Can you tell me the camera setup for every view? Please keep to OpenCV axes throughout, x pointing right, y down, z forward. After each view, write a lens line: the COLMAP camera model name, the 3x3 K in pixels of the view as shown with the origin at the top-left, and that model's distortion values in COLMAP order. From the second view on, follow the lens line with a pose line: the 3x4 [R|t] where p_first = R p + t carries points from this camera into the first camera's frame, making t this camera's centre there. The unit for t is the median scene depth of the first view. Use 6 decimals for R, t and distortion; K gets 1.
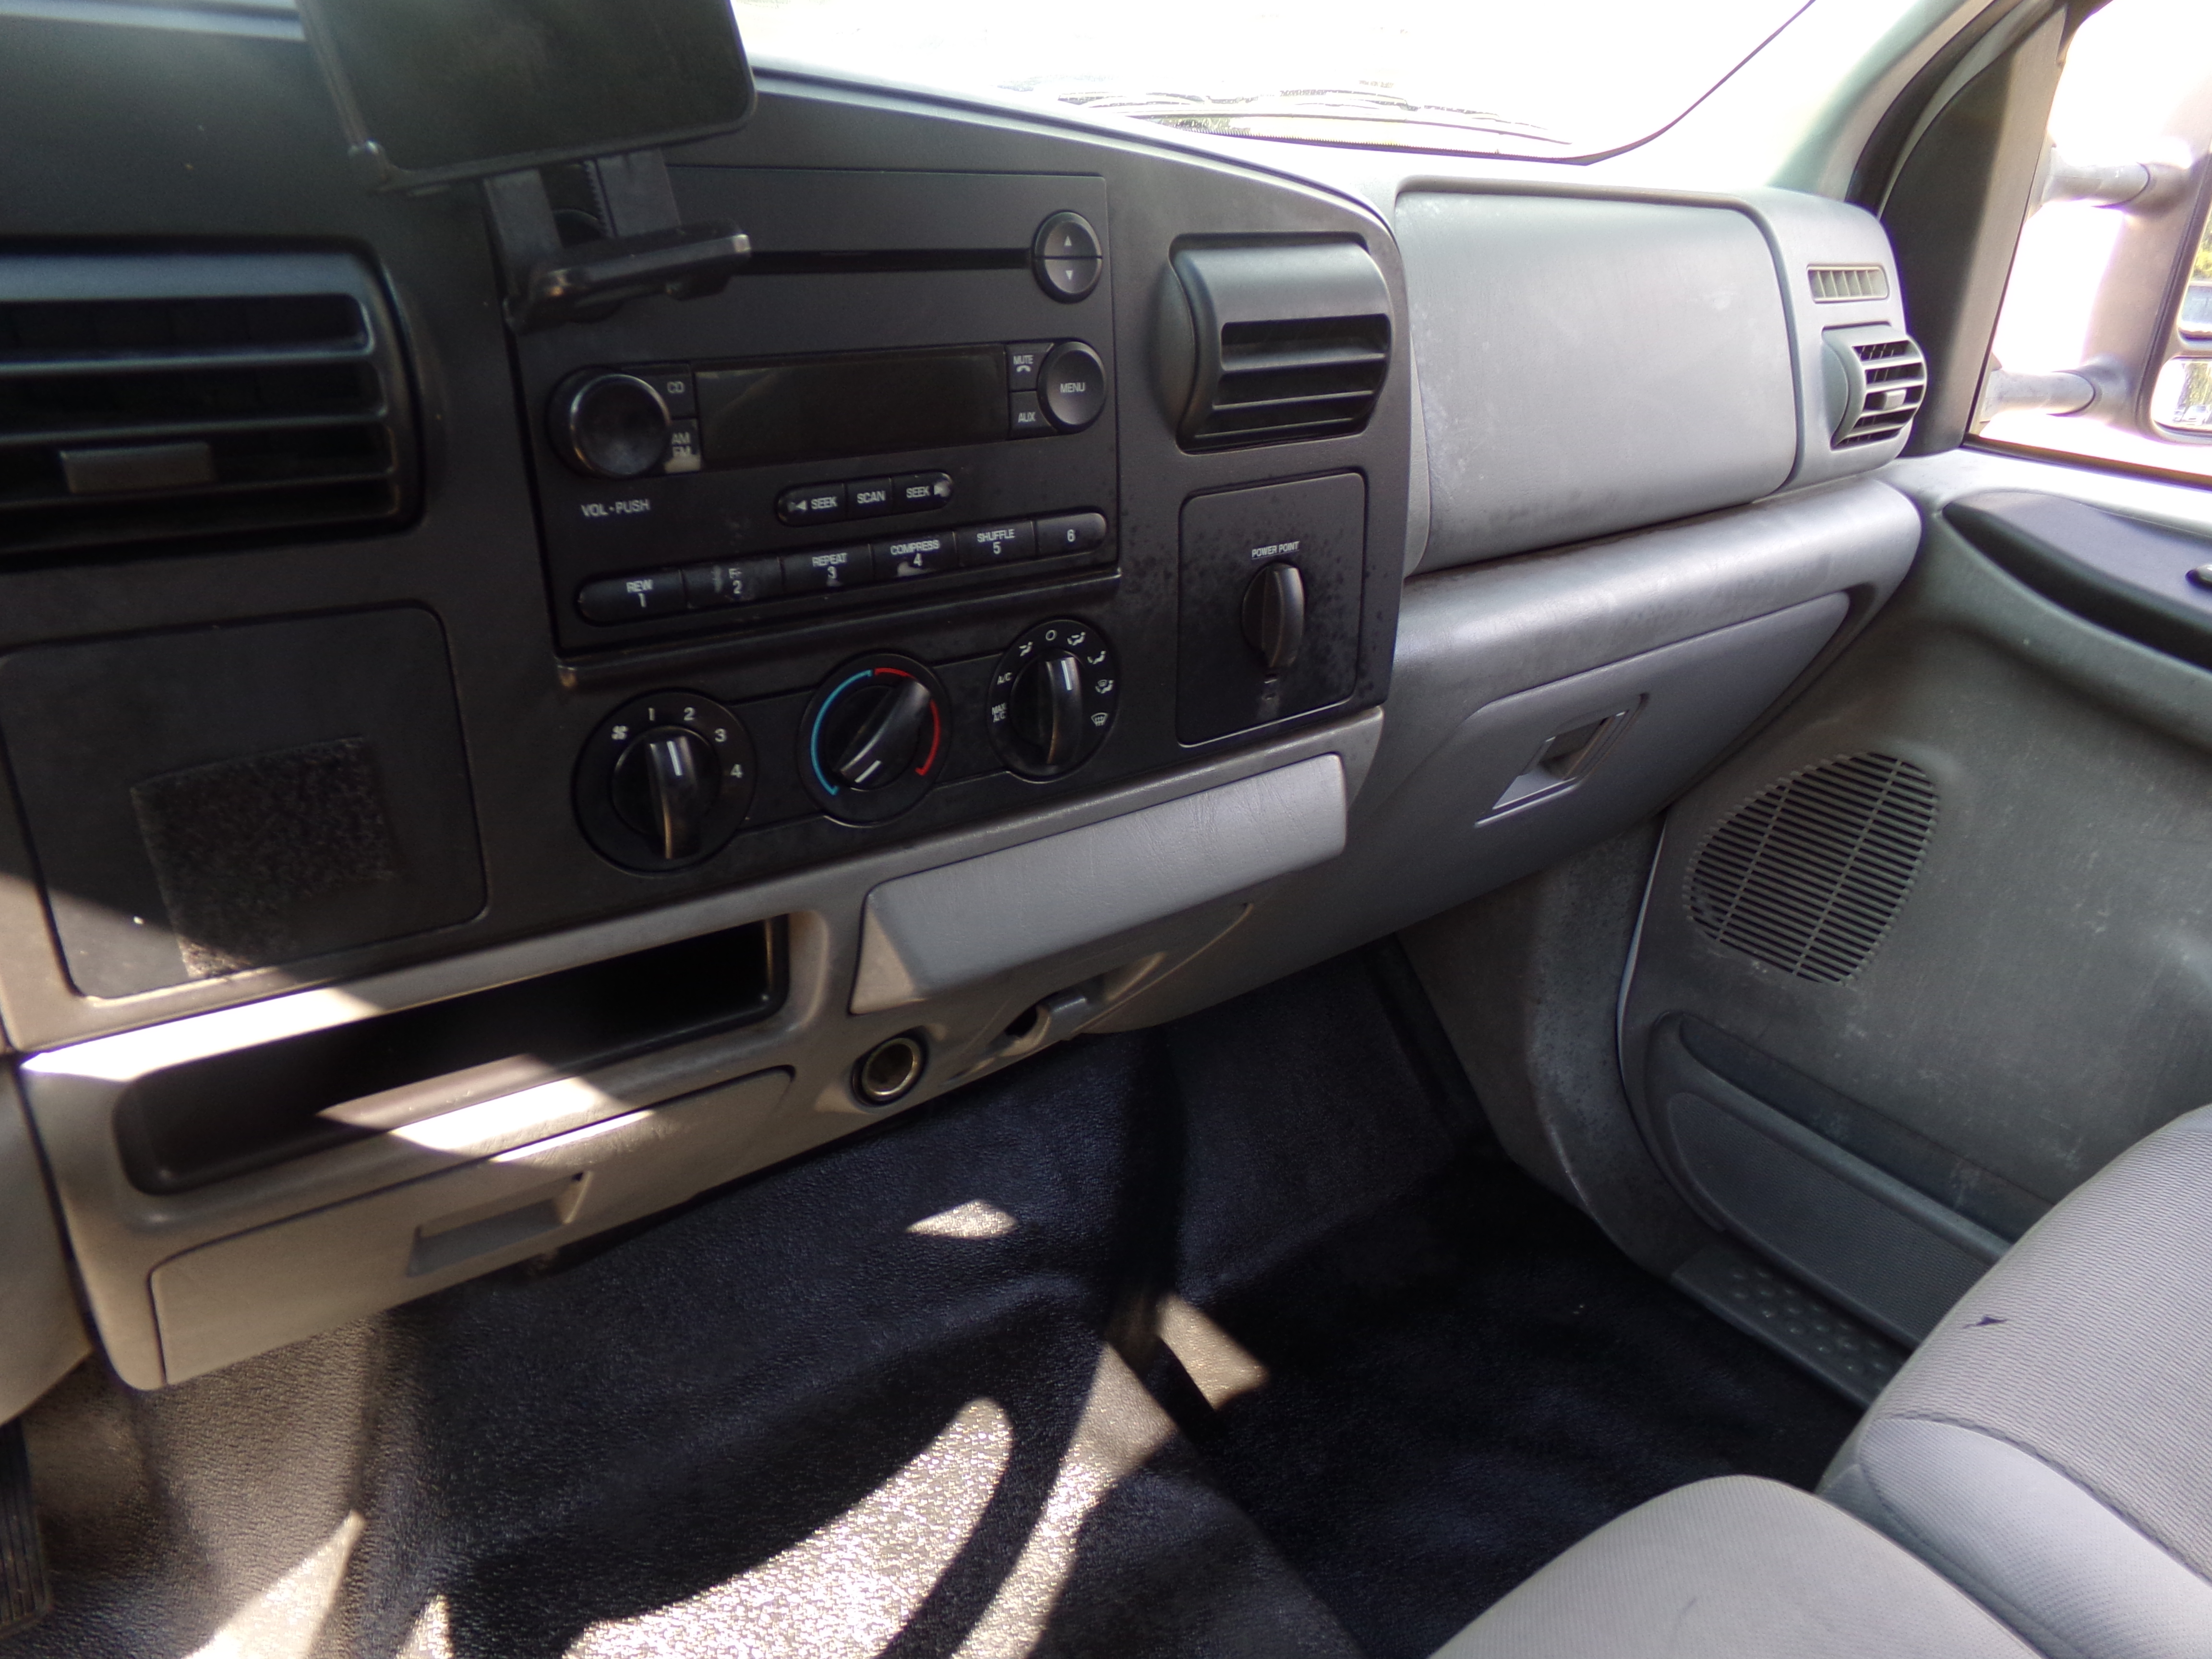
lens RADIAL K [[1458.9, 0, 1186.8], [0, 1458.9, 830.5], [0, 0, 1]] dist [0.014562, -0.017084]
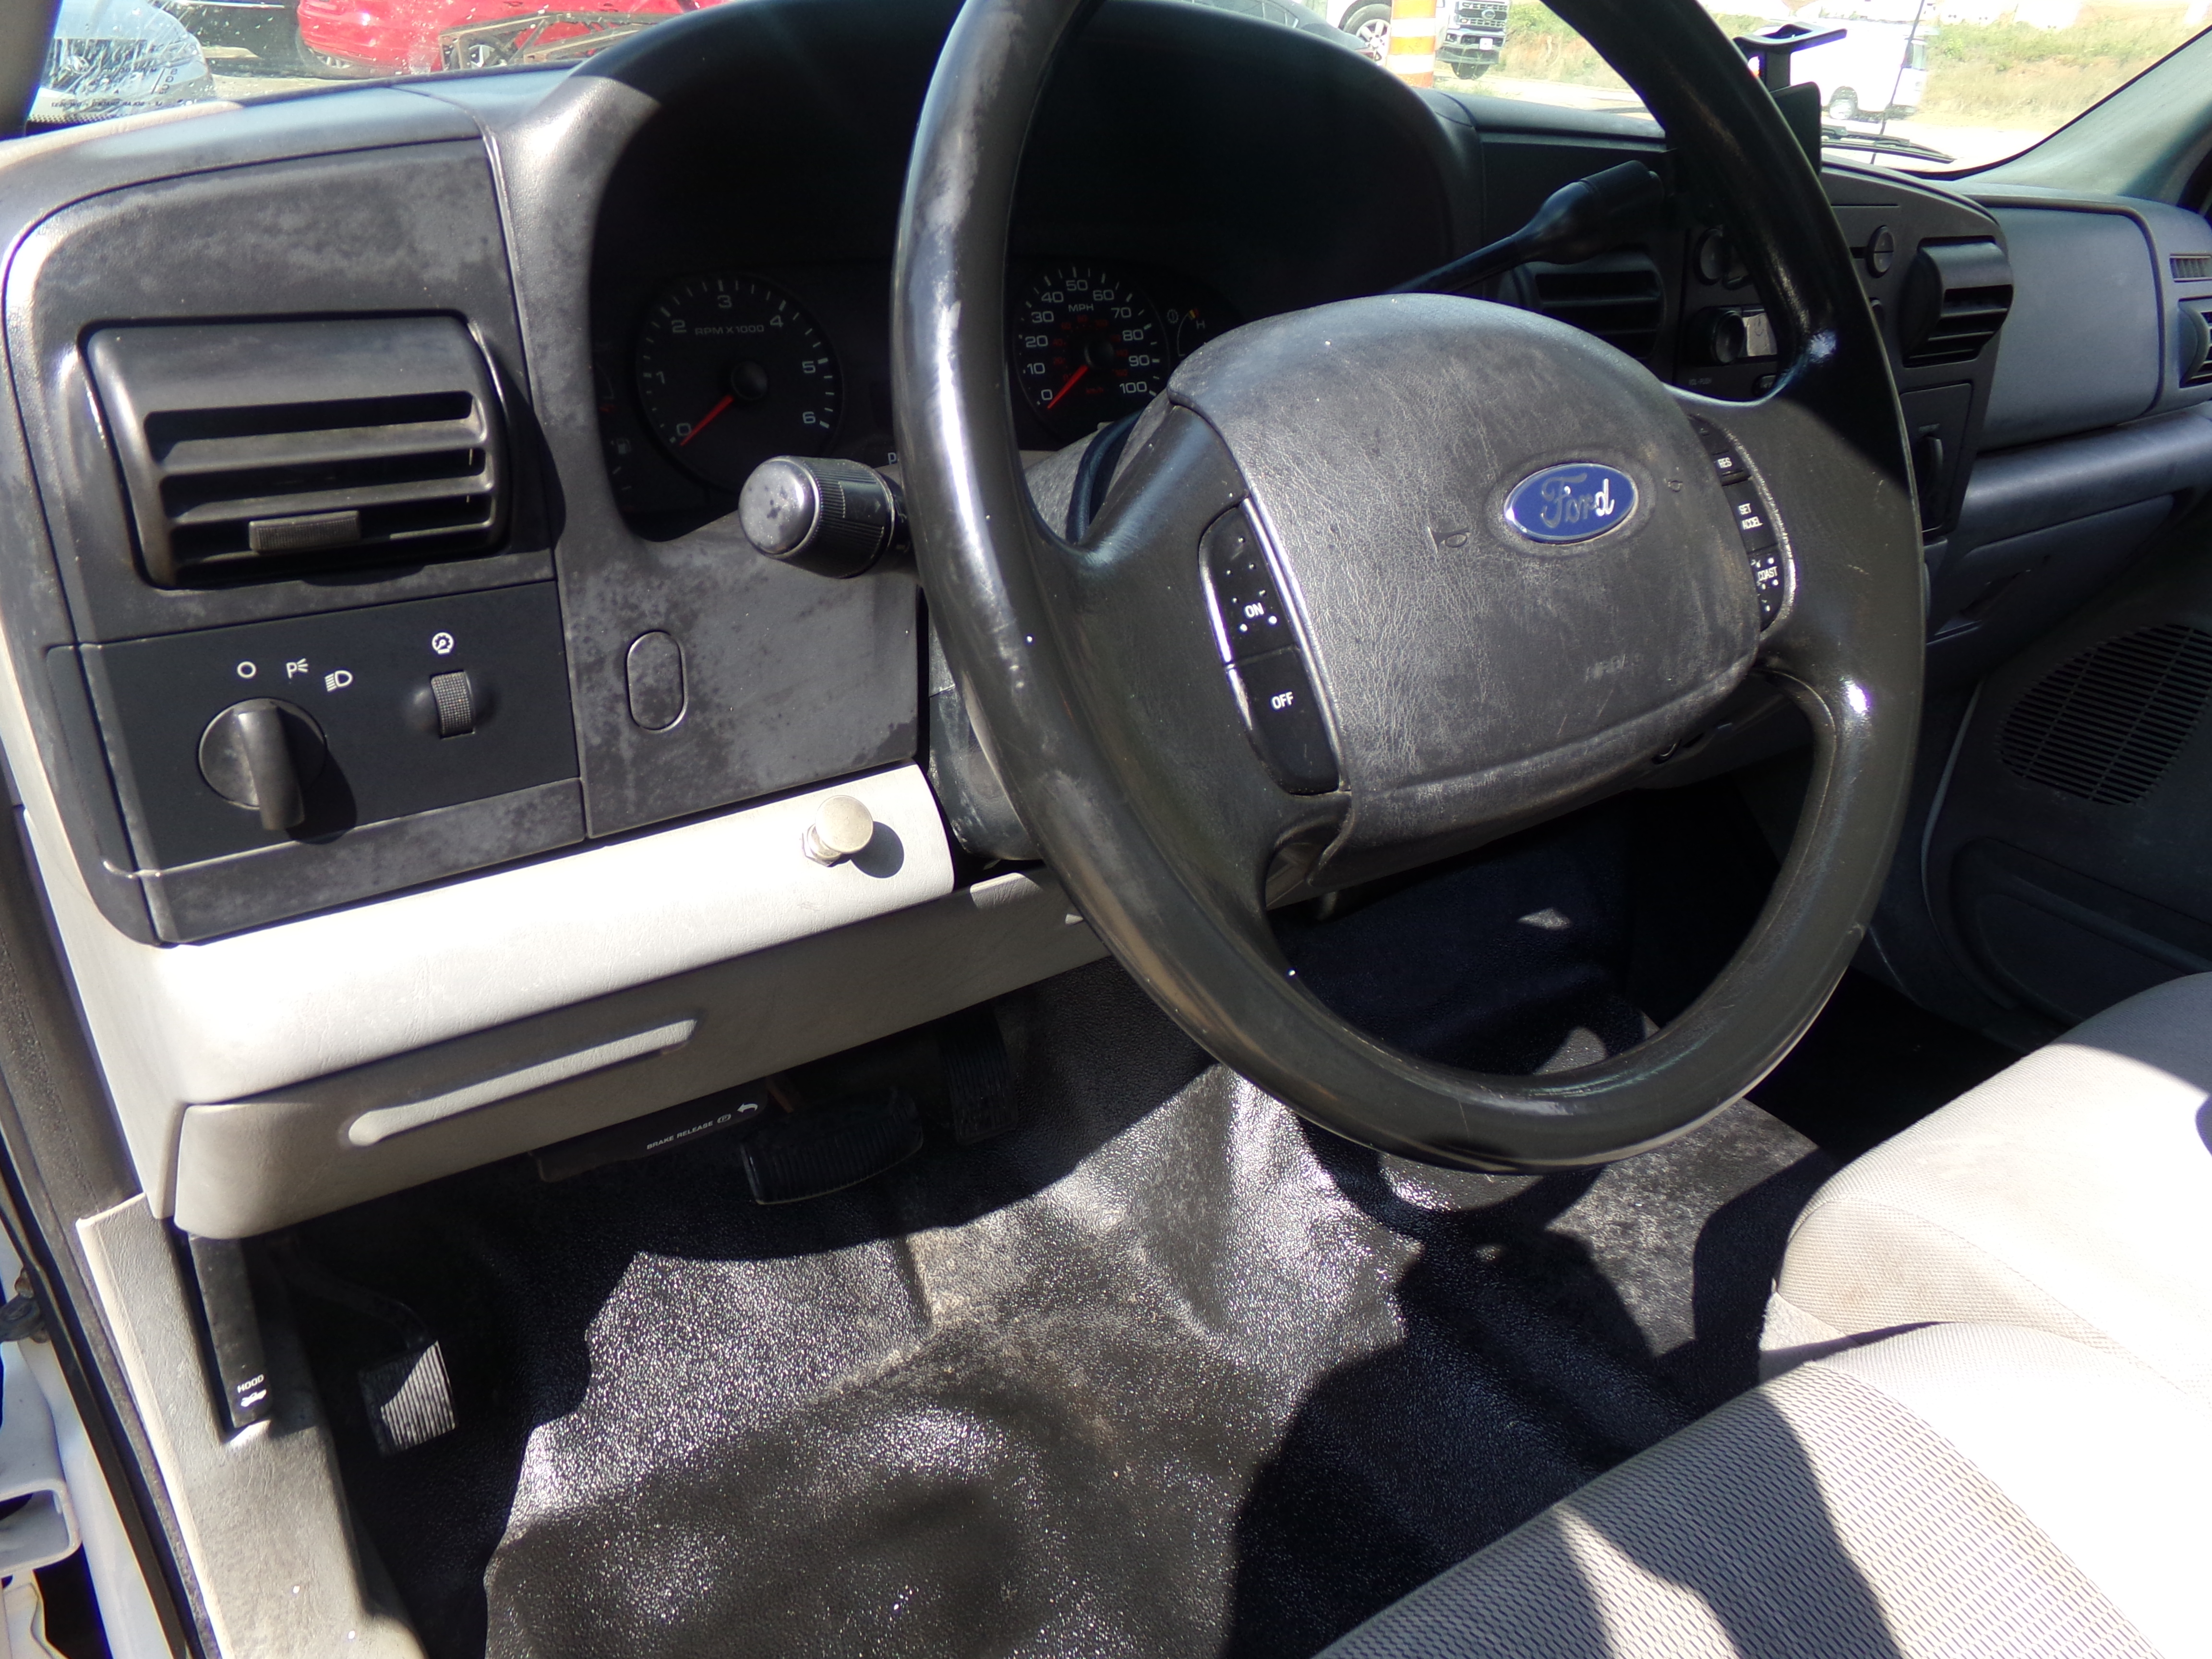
lens RADIAL K [[1458.9, 0, 1186.8], [0, 1458.9, 830.5], [0, 0, 1]] dist [0.014562, -0.017084]
pose [[0.999105, 0.024805, -0.034249, -0.421073], [-0.024198, 0.999545, 0.018006, 0.149668], [0.034680, -0.017161, 0.999251, -0.407081]]
